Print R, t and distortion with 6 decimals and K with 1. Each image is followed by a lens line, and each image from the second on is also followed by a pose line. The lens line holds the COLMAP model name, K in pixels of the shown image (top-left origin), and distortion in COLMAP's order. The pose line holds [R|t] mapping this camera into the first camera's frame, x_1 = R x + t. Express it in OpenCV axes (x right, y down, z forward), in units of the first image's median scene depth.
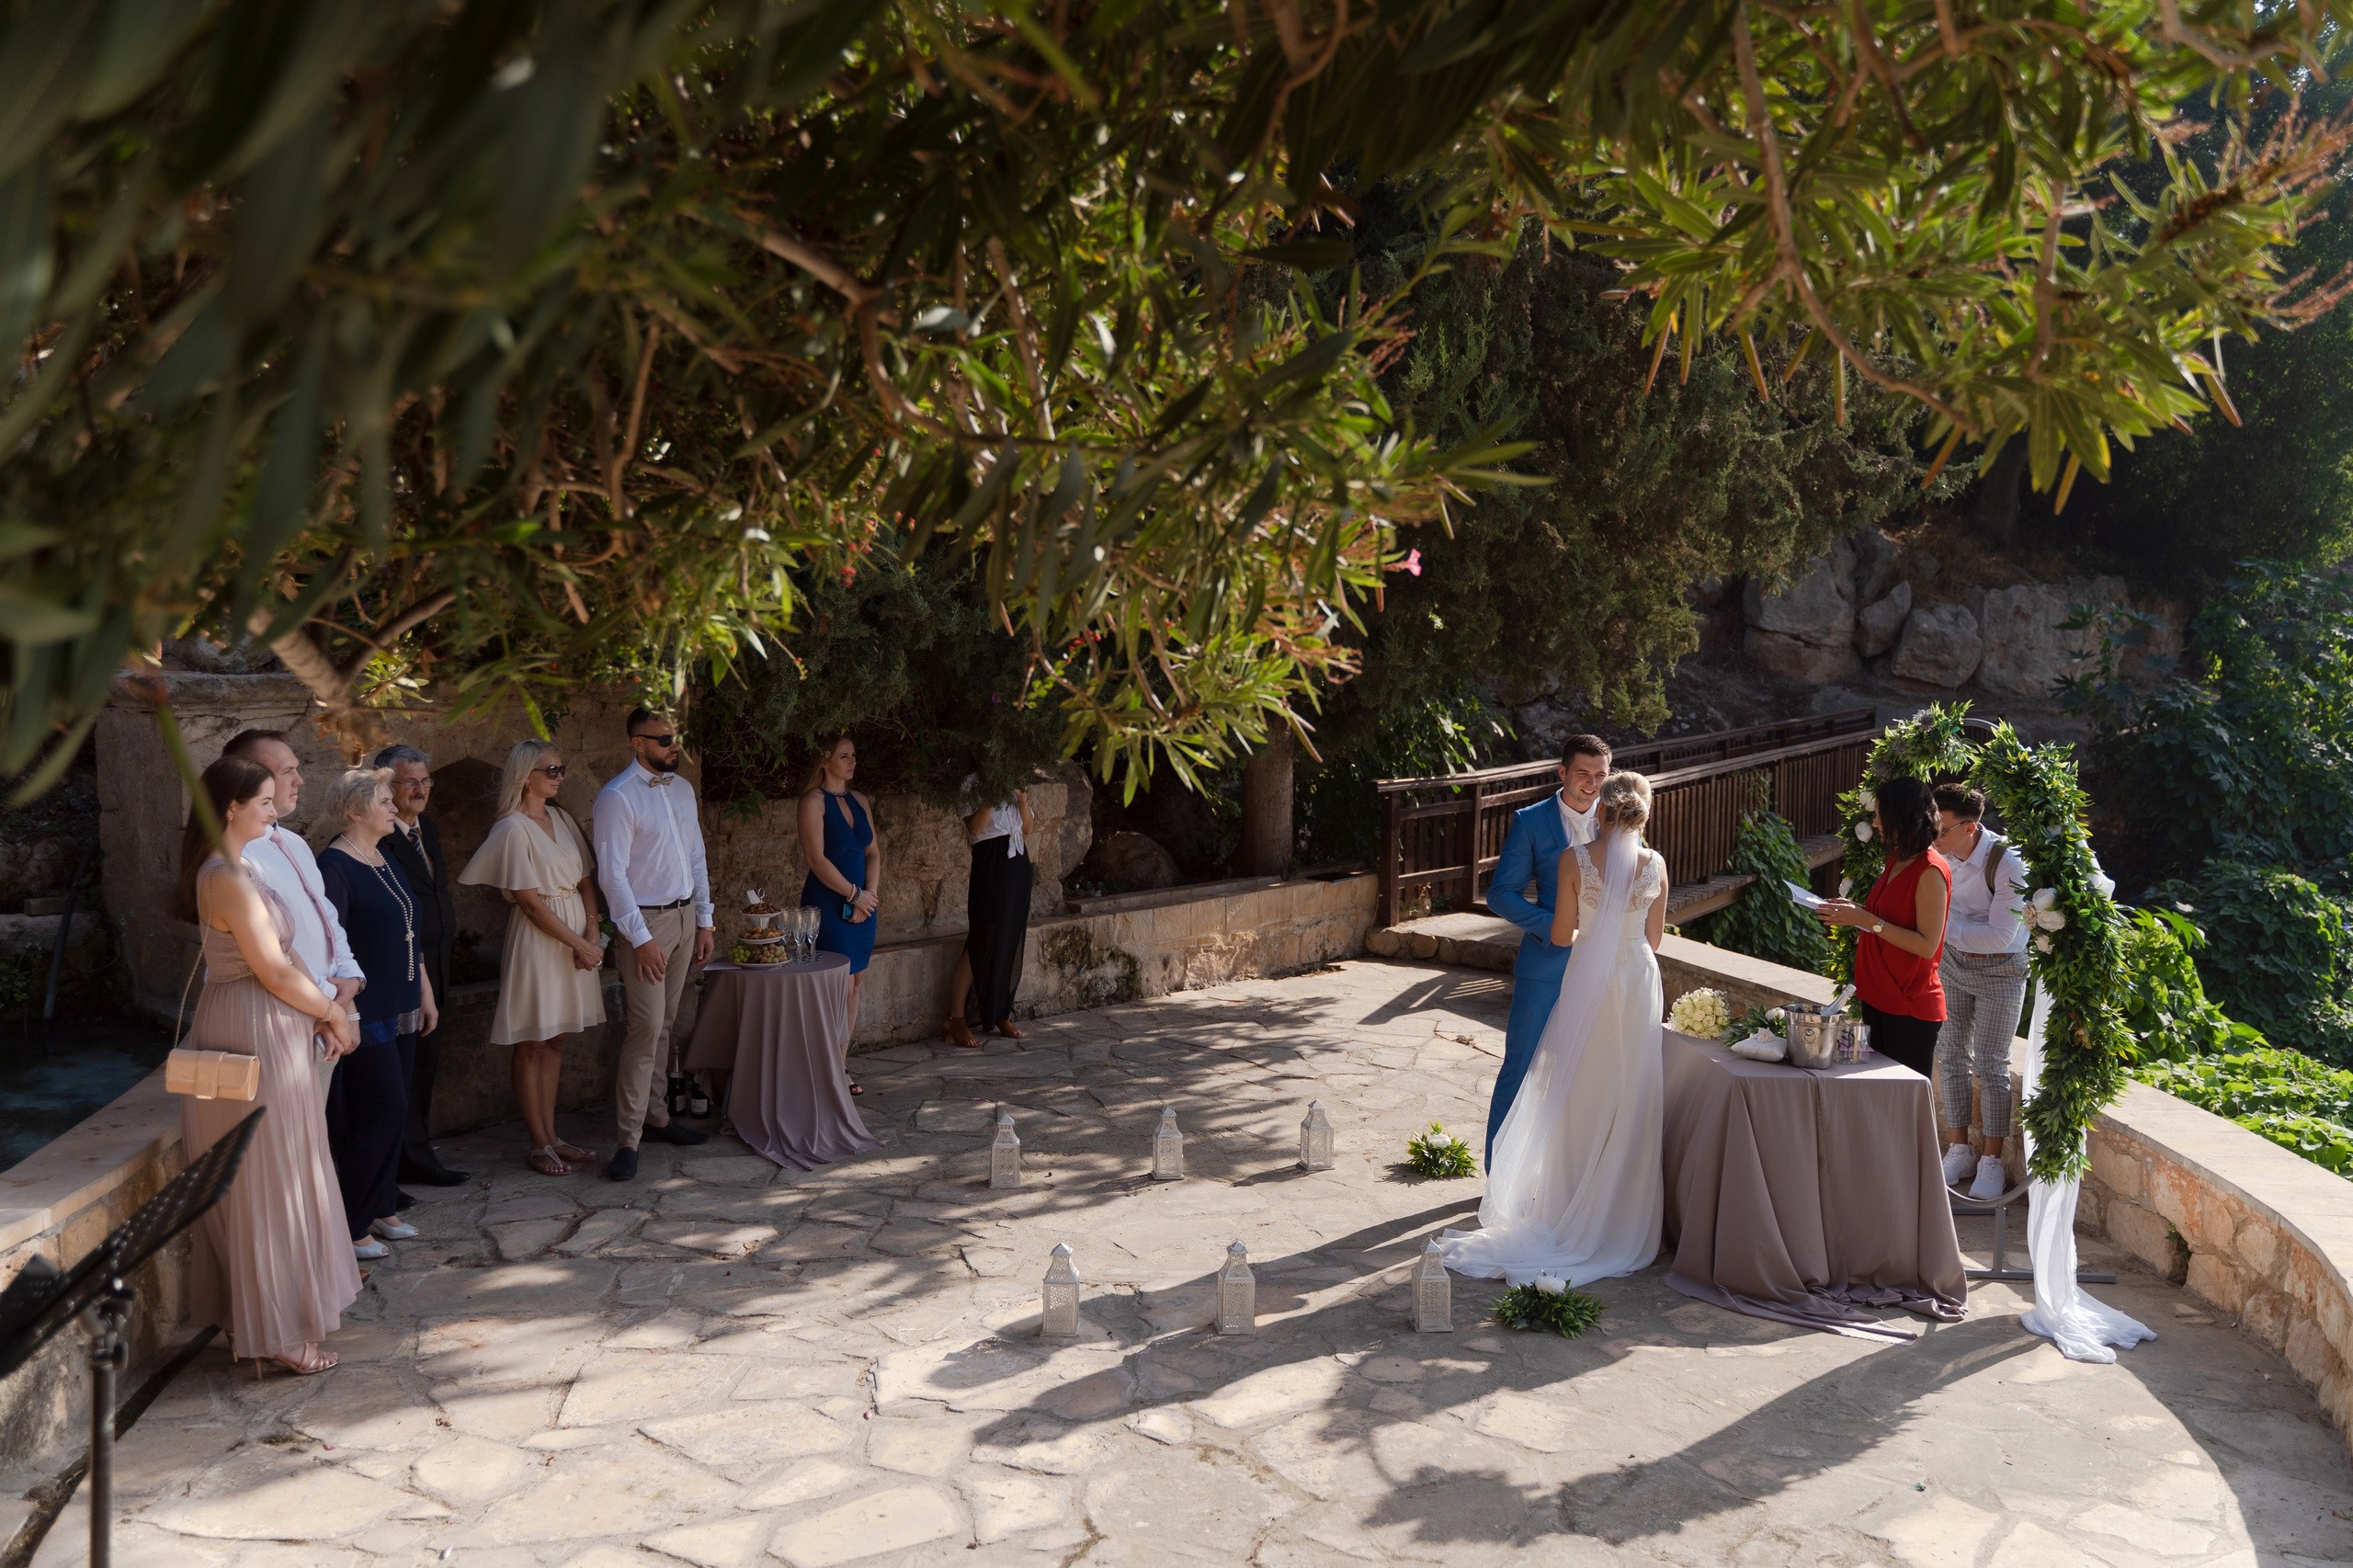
lens RADIAL K [[1872.0, 0, 1176.5], [0, 1872.0, 784.0], [0, 0, 1]] dist [-0.008431, -0.004748]
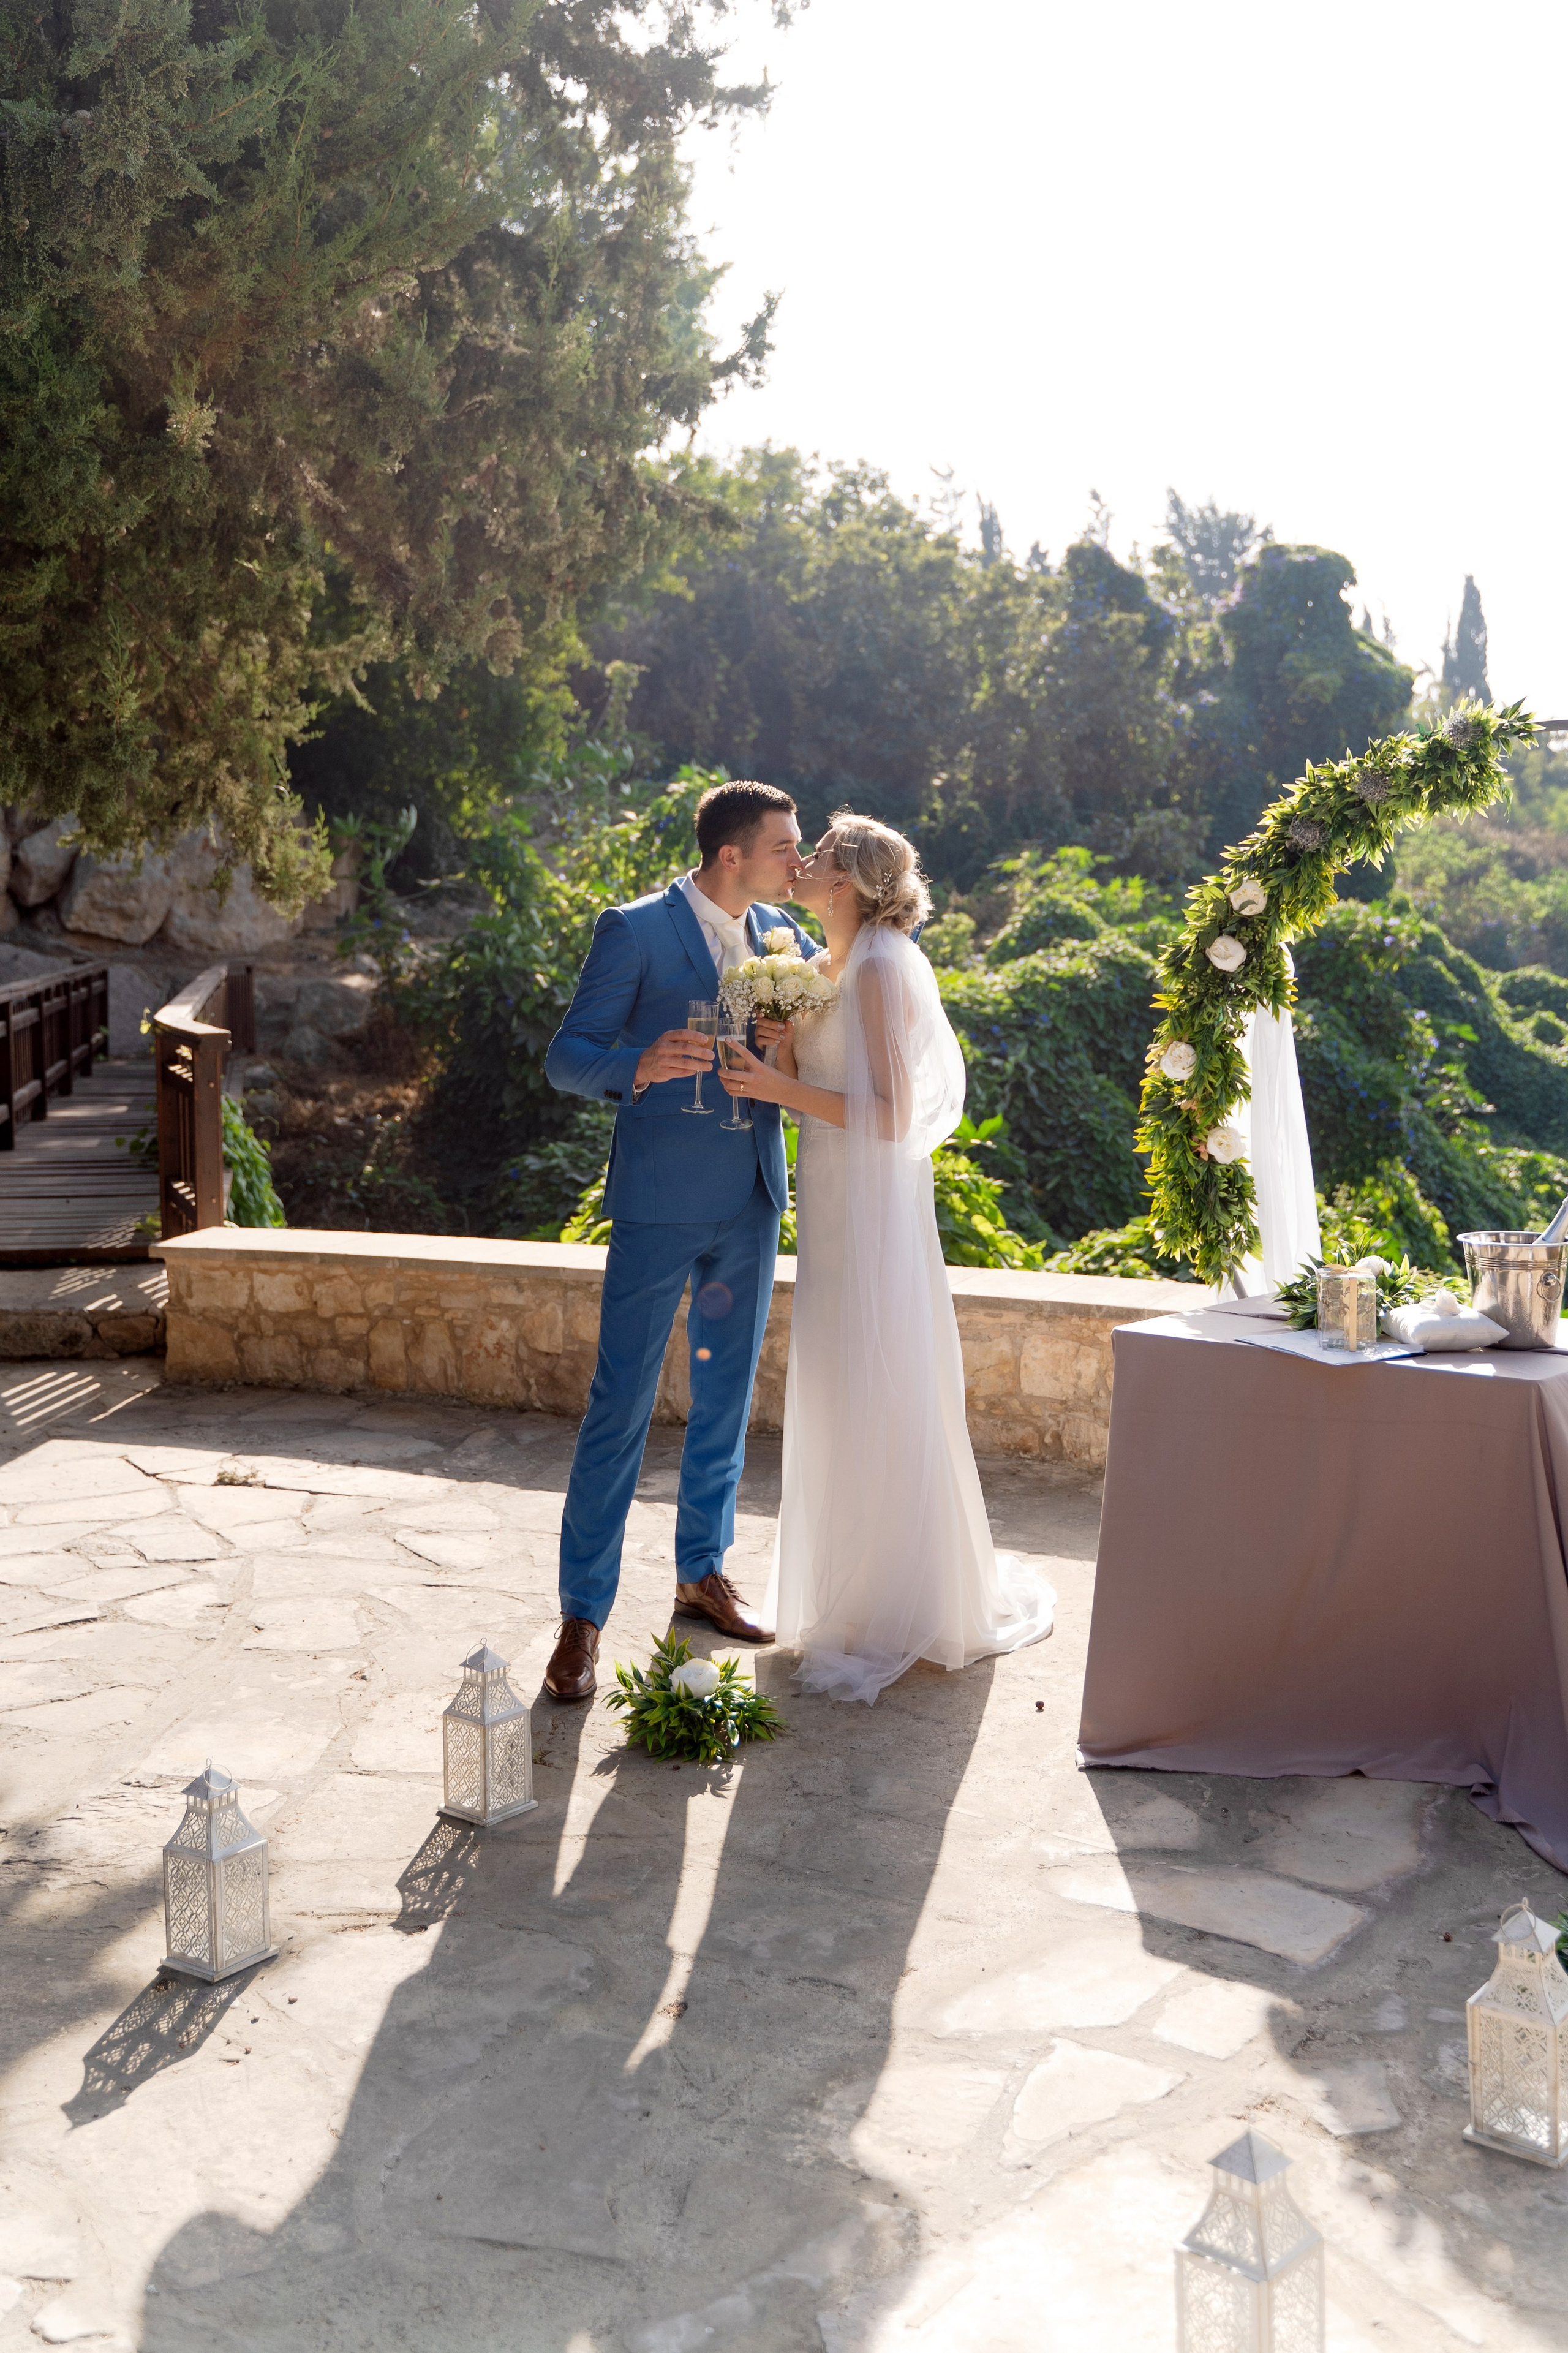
lens RADIAL K [[2258.8, 0, 786.2], [0, 2258.8, 1002.1], [0, 0, 1]] dist [0.002530, -0.001756]
pose [[0.702882, -0.047438, 0.709723, -0.165280], [0.083739, 0.996354, -0.016335, 0.028128], [-0.706360, 0.070914, 0.704291, 0.426678]]
